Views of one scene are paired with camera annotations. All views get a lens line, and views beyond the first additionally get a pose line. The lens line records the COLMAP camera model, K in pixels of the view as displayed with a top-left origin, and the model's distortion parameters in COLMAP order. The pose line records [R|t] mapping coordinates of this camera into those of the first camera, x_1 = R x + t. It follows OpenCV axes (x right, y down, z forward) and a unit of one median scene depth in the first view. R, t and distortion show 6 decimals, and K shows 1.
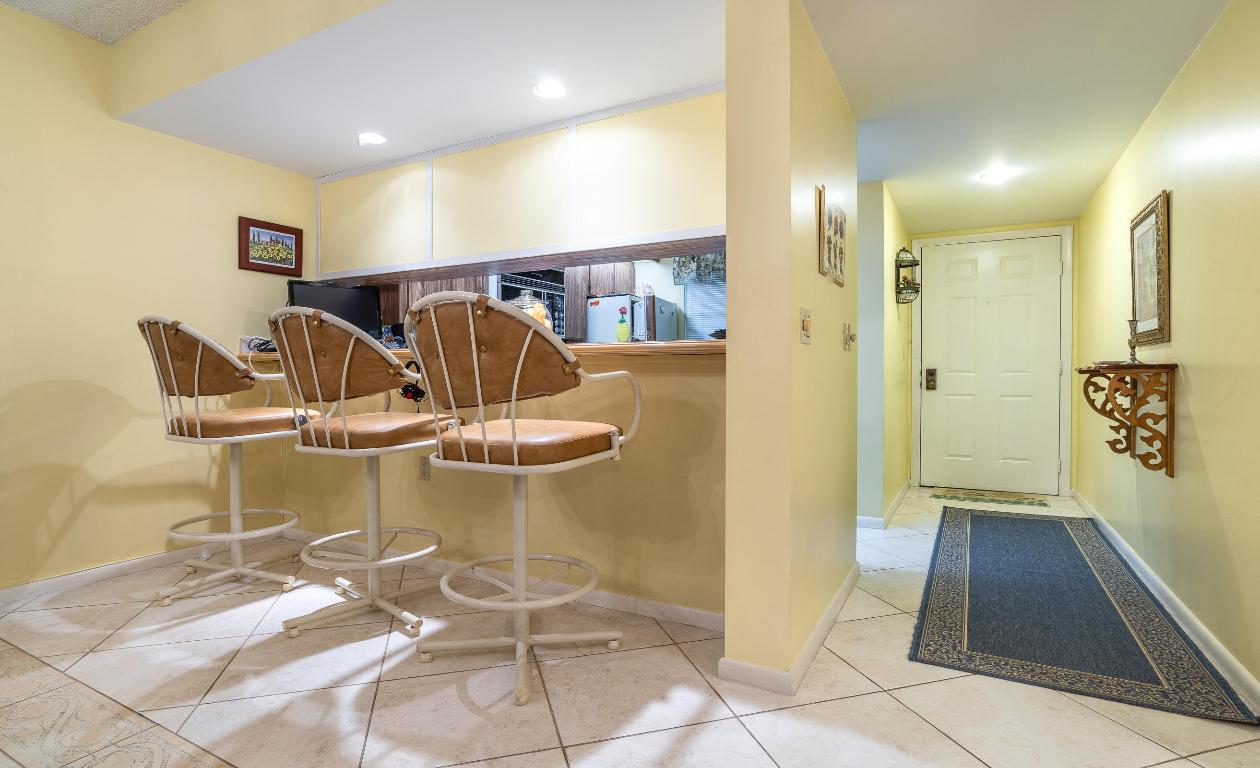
lens RADIAL K [[667.4, 0, 596.2], [0, 667.4, 372.5], [0, 0, 1]] dist [-0.061992, 0.032587]
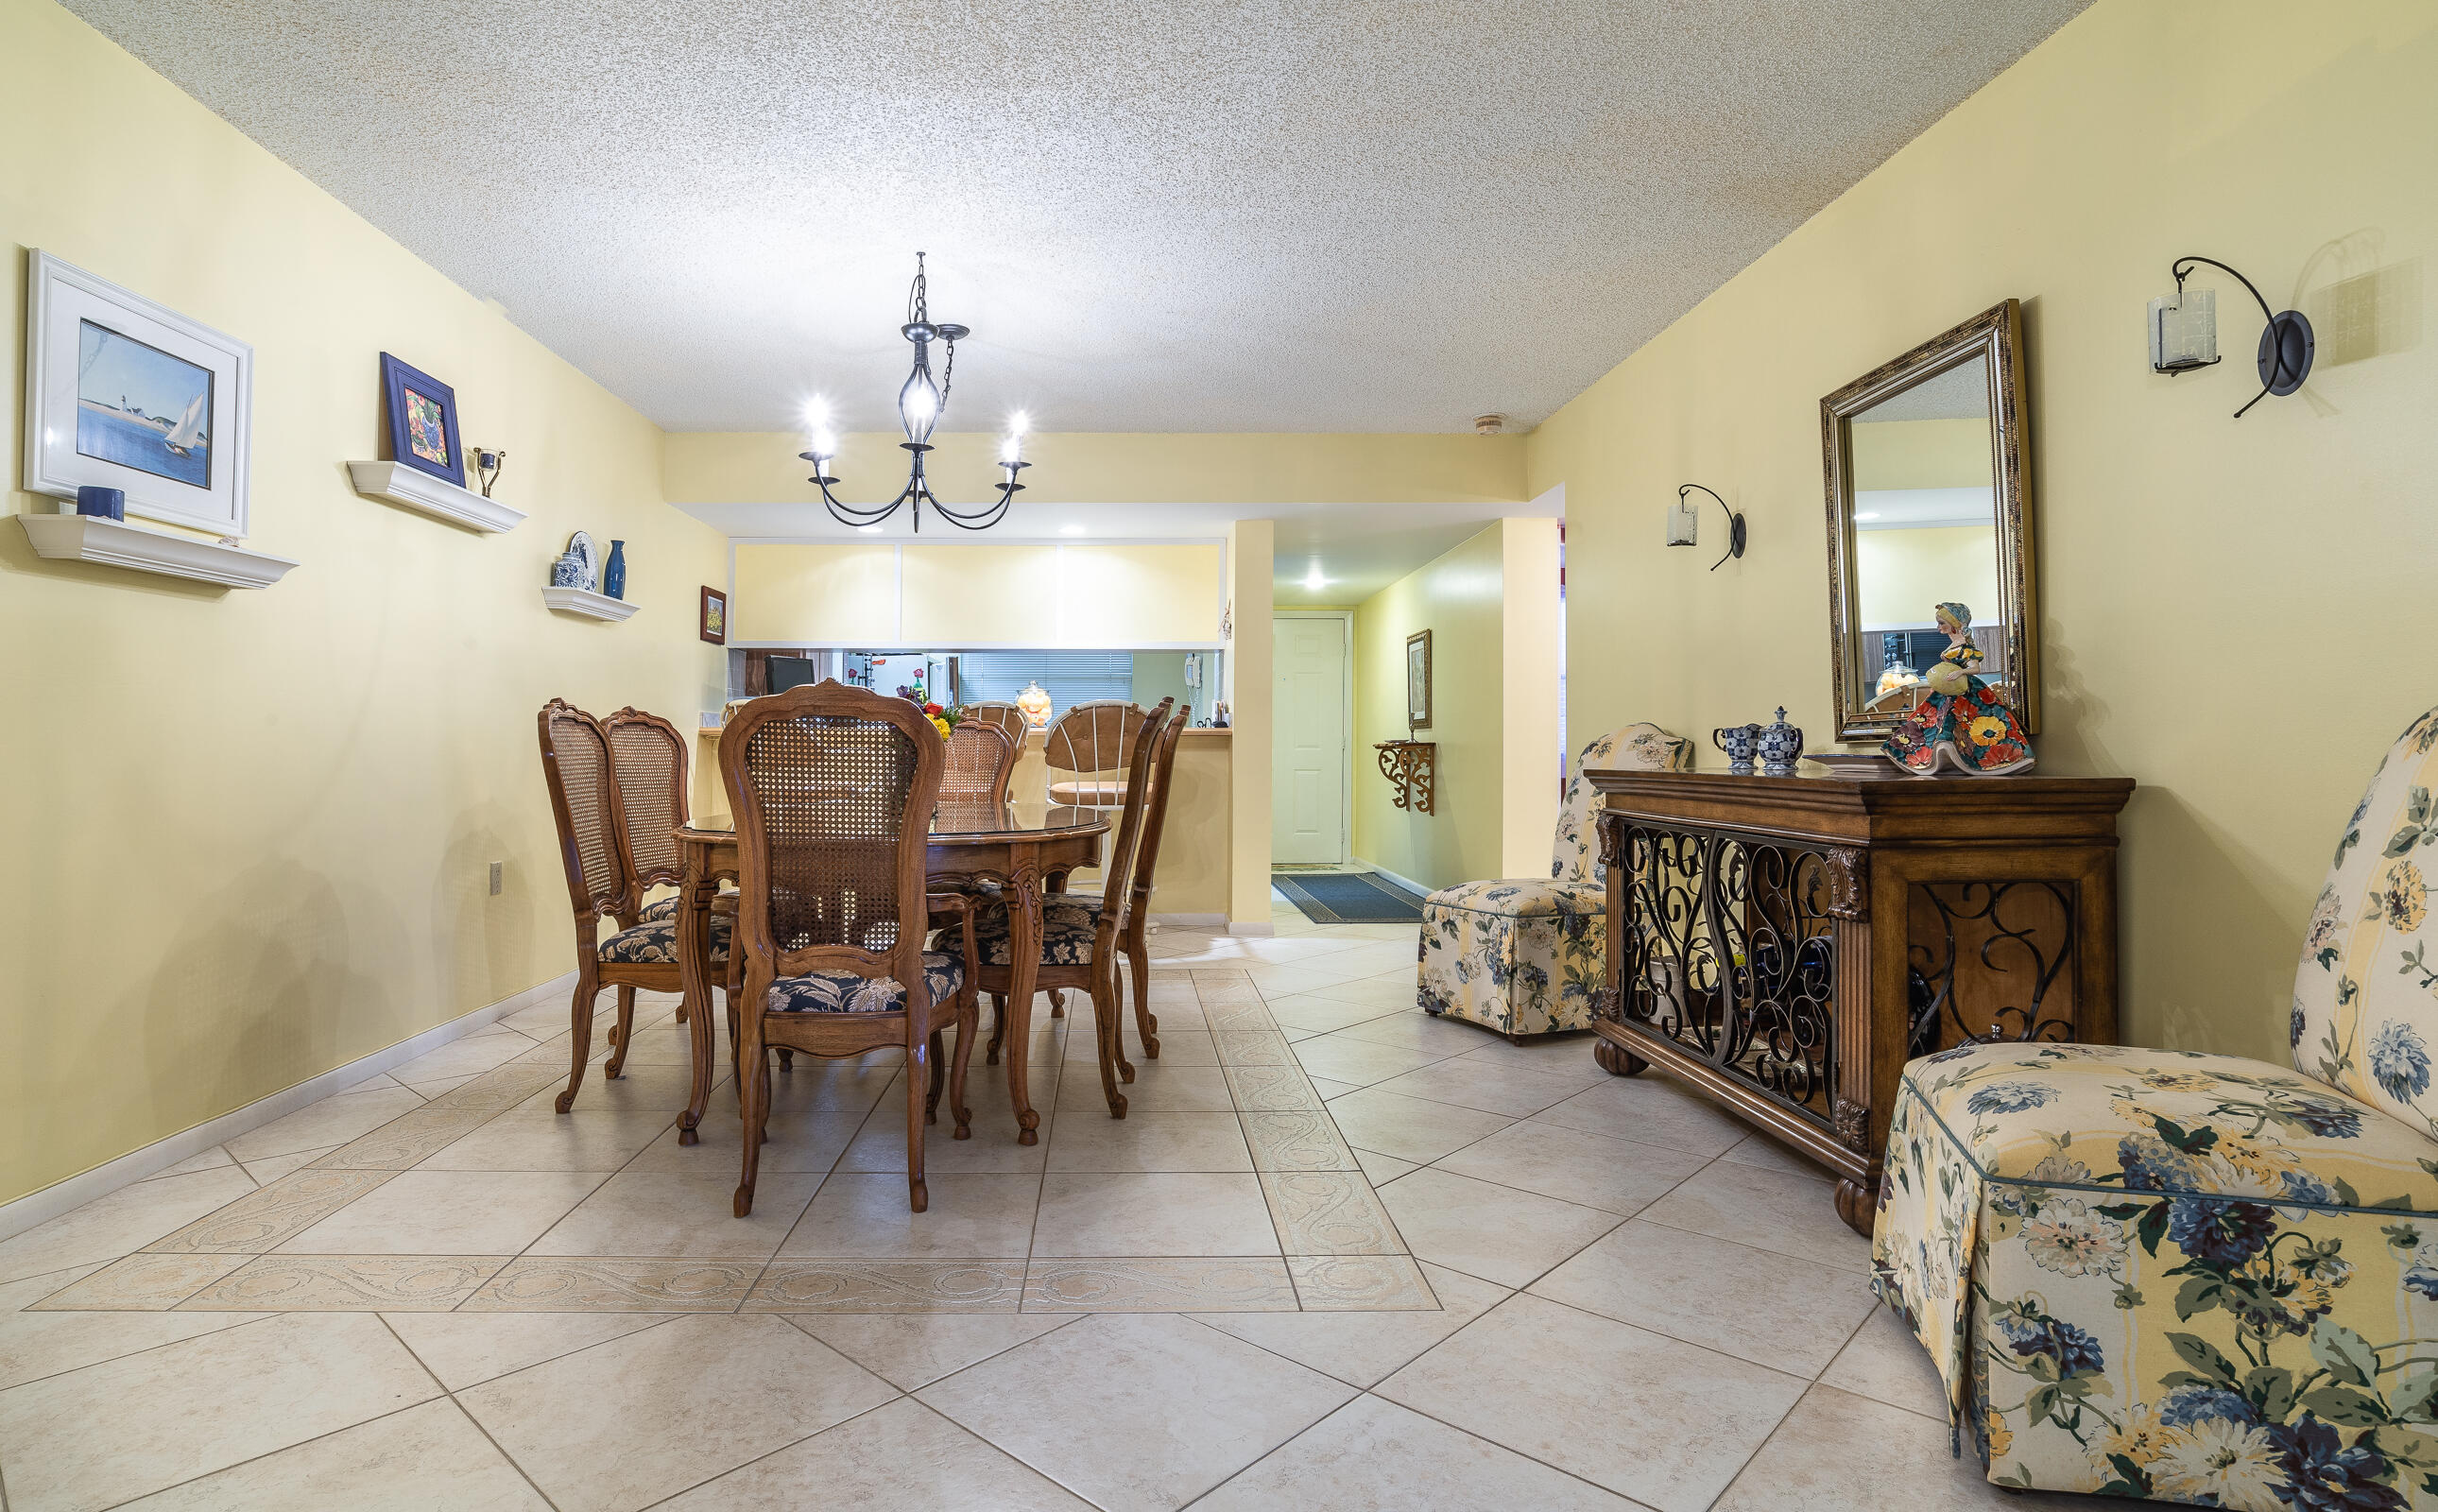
lens RADIAL K [[1346.0, 0, 1214.7], [0, 1346.0, 713.0], [0, 0, 1]] dist [-0.056808, 0.036007]
pose [[0.830795, 0.014675, 0.556386, -0.992207], [-0.001122, 0.999694, -0.024693, -0.002941], [-0.556578, 0.019890, 0.830557, -1.026350]]
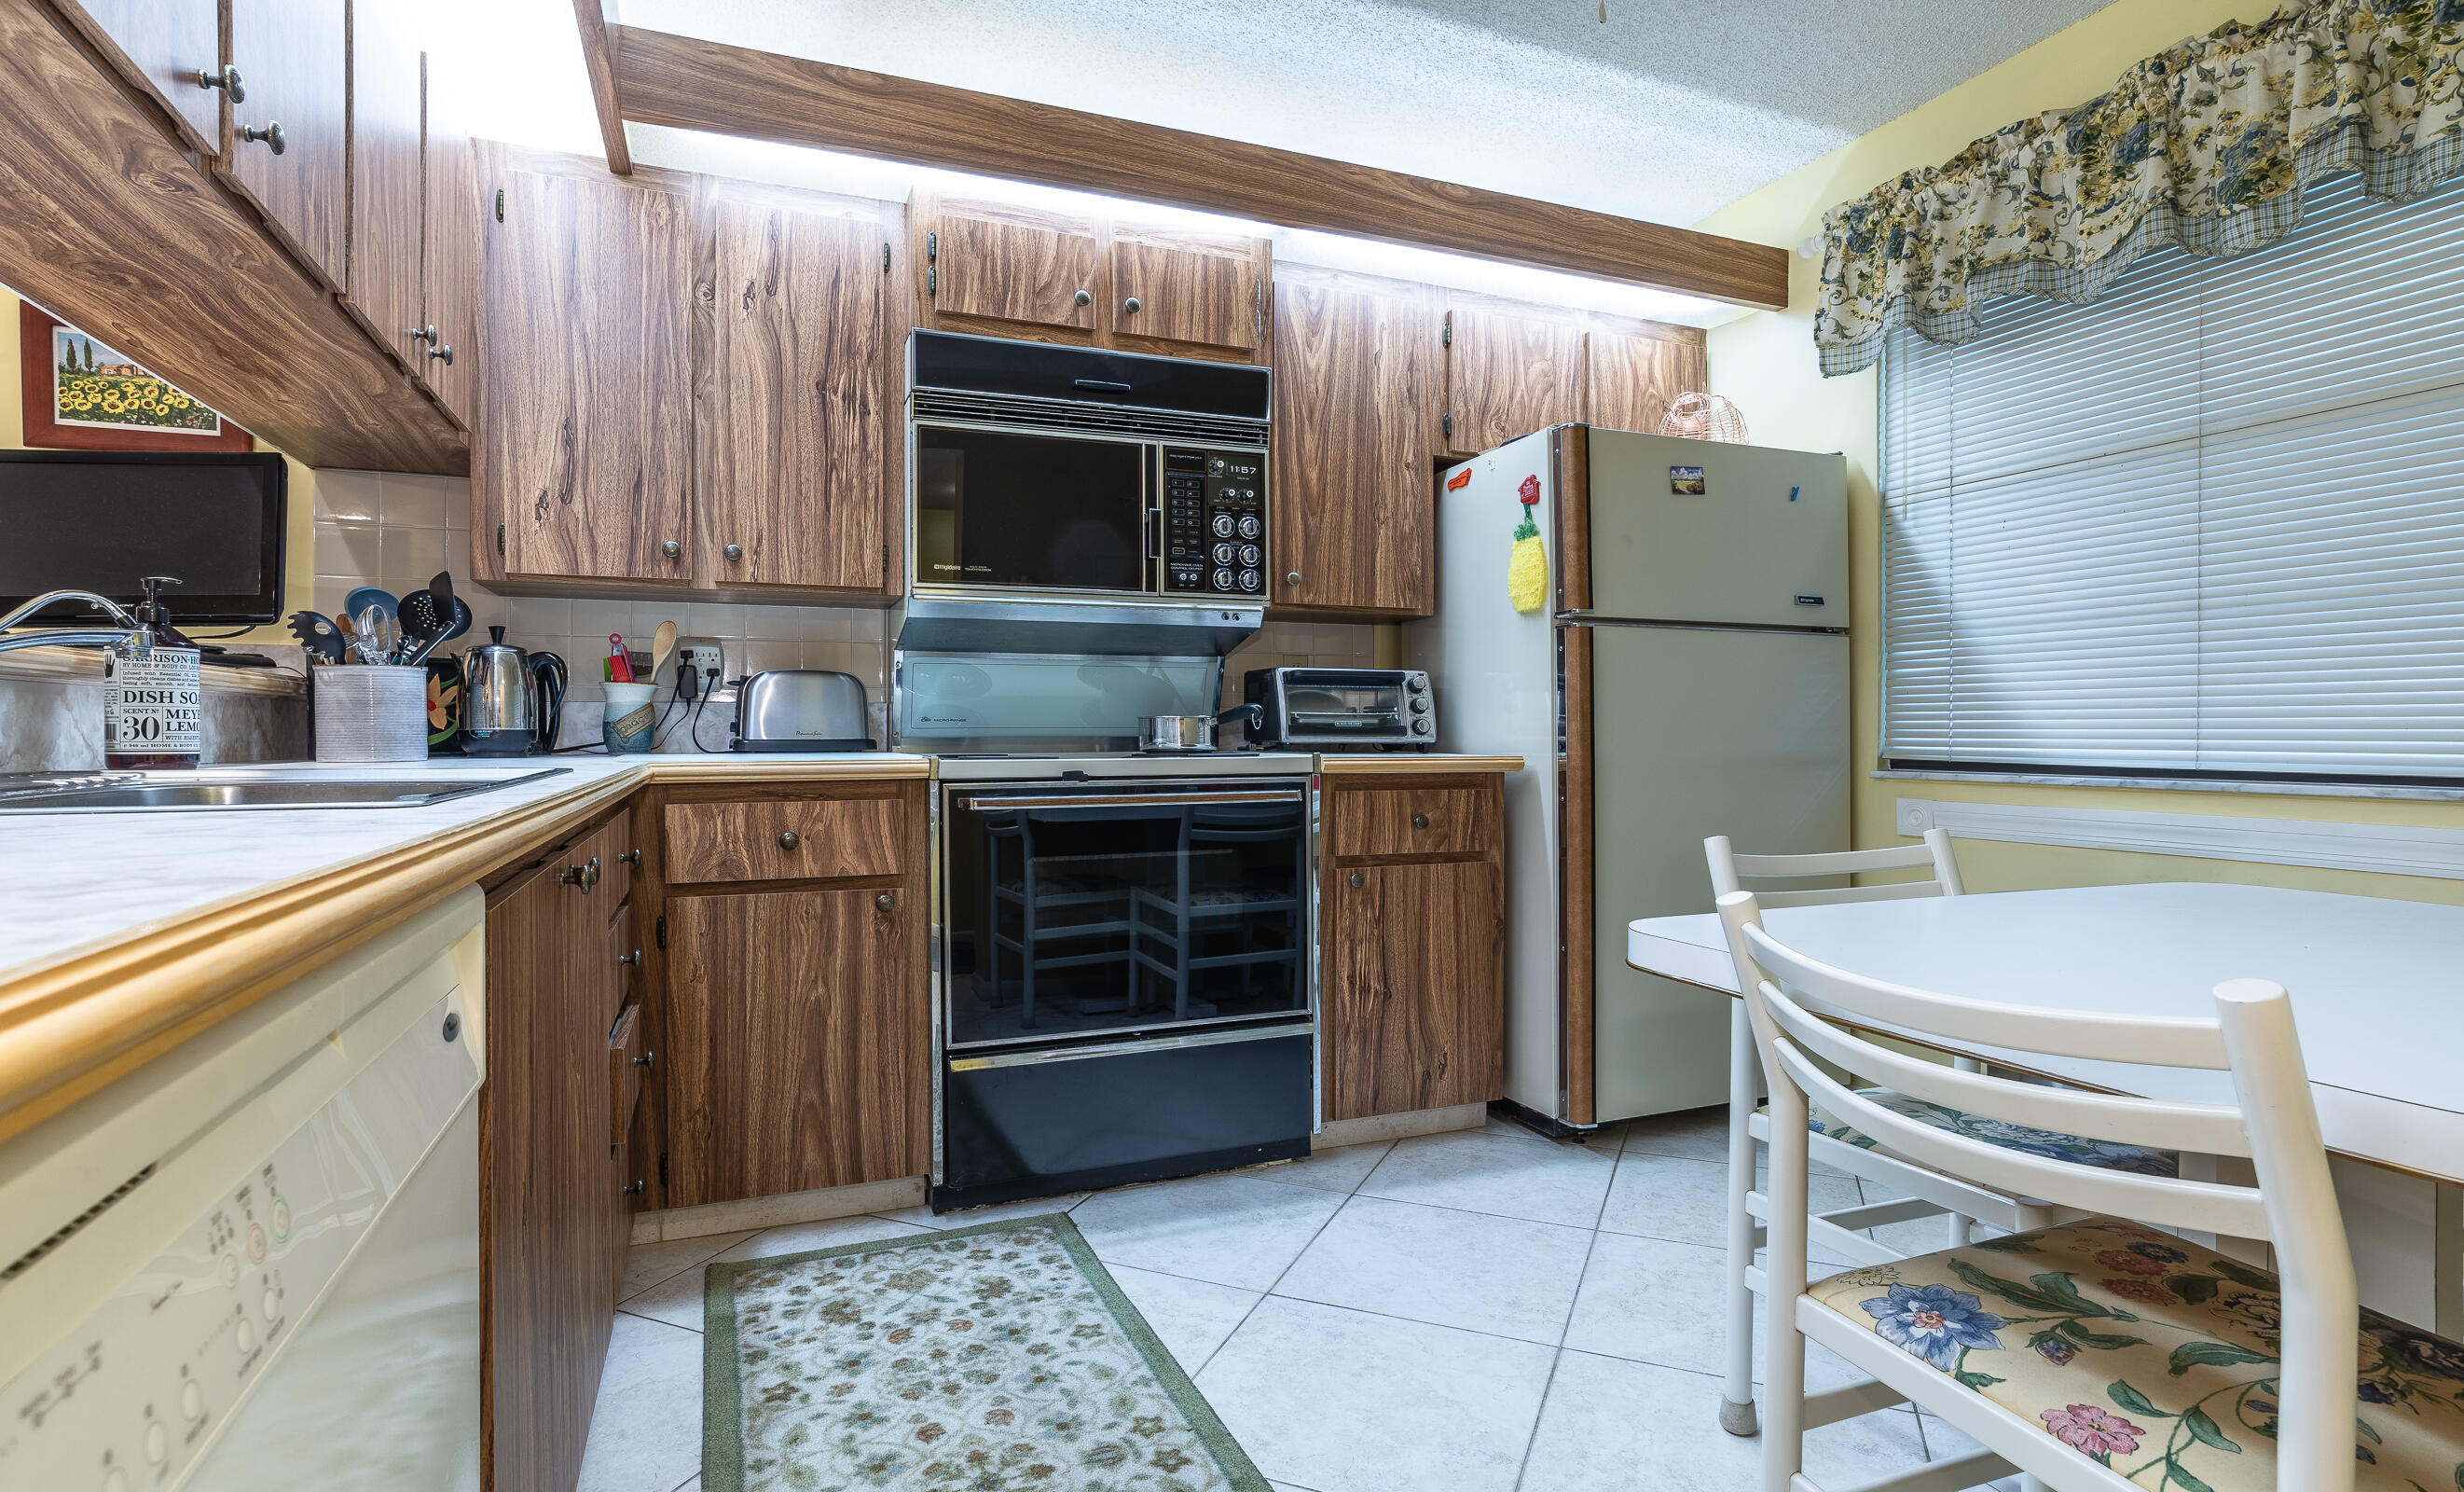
lens RADIAL K [[1249.7, 0, 1239.6], [0, 1249.7, 723.9], [0, 0, 1]] dist [-0.022255, 0.000958]
pose [[0.791865, -0.011729, -0.610584, 0.415663], [0.004087, 0.999895, -0.013908, 0.007063], [0.610683, 0.008518, 0.791830, 0.922744]]
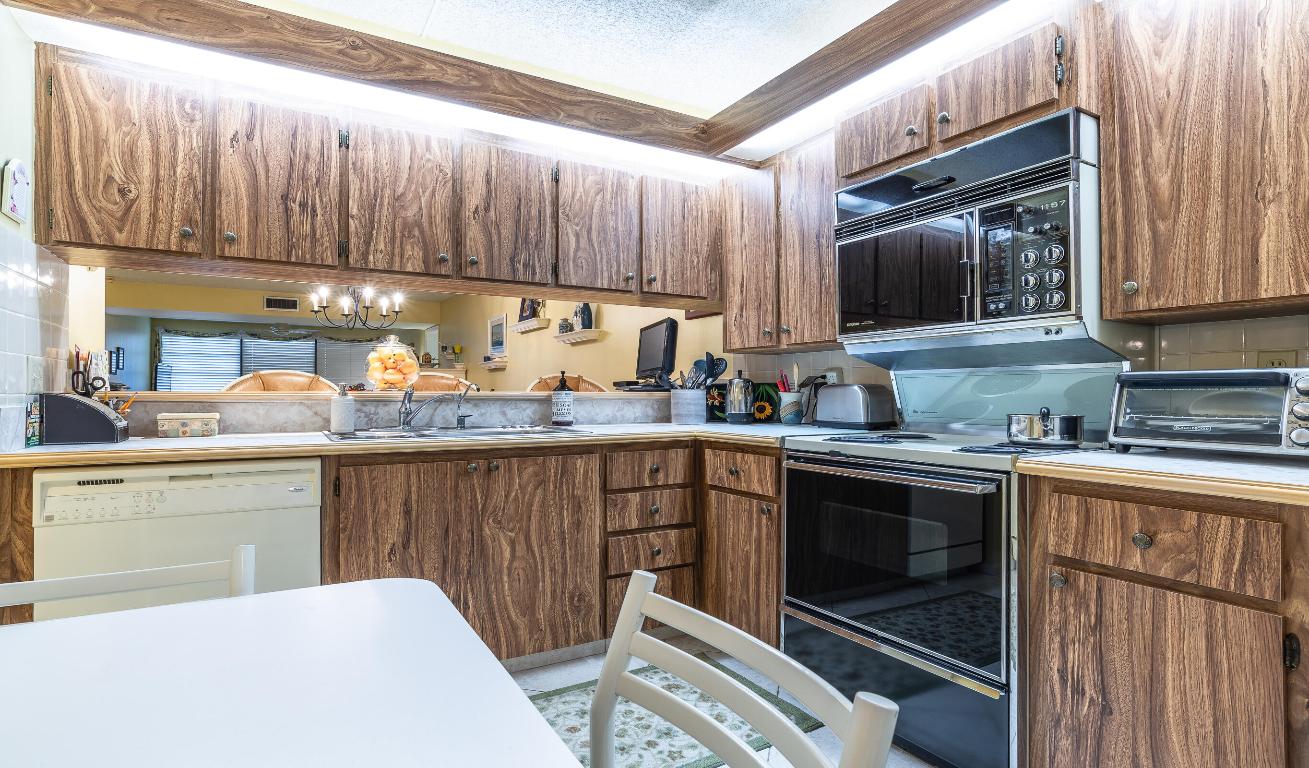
lens RADIAL K [[641.3, 0, 654.5], [0, 641.3, 384.0], [0, 0, 1]] dist [-0.000741, 0.001118]
pose [[-0.486179, -0.019410, -0.873644, 0.496956], [-0.008583, 0.999811, -0.017437, -0.025898], [0.873817, -0.000979, -0.486253, 1.590825]]
